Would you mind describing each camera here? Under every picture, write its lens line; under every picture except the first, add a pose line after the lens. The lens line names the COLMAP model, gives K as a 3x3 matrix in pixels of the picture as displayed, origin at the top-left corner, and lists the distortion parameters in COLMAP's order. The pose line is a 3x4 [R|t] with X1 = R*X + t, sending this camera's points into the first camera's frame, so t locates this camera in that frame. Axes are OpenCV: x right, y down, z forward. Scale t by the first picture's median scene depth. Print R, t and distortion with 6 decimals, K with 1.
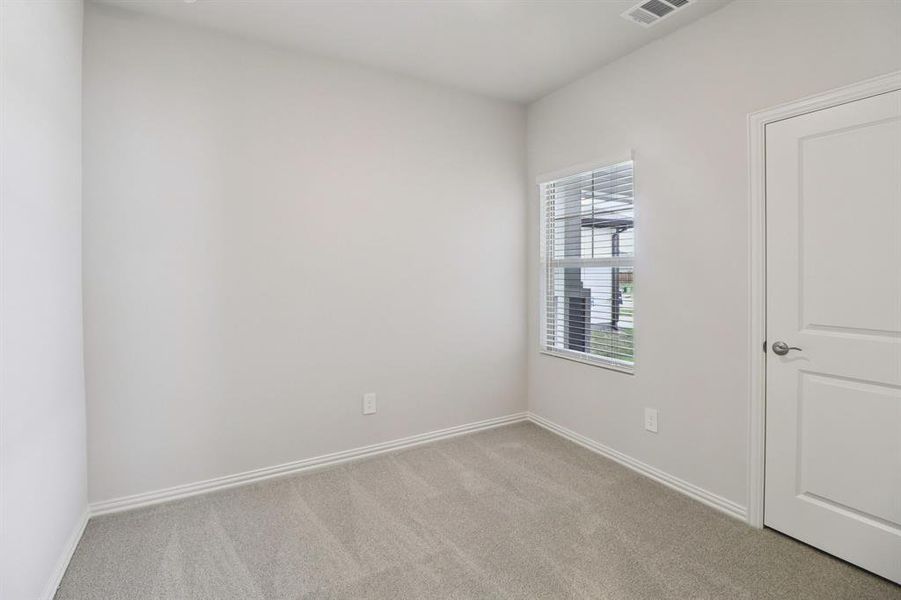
lens RADIAL K [[411.8, 0, 450.0], [0, 411.8, 277.8], [0, 0, 1]] dist [-0.031633, -0.000249]
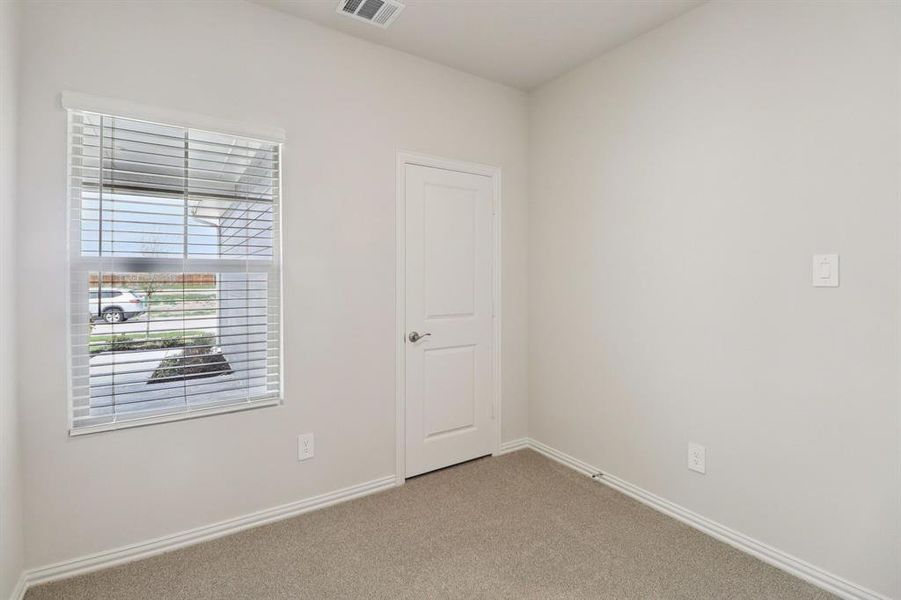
lens RADIAL K [[411.8, 0, 450.0], [0, 411.8, 277.8], [0, 0, 1]] dist [-0.031633, -0.000249]
pose [[-0.061129, 0.001265, 0.998129, -0.495942], [0.016501, 0.999864, -0.000257, -0.014405], [-0.997993, 0.016454, -0.061141, 0.893656]]
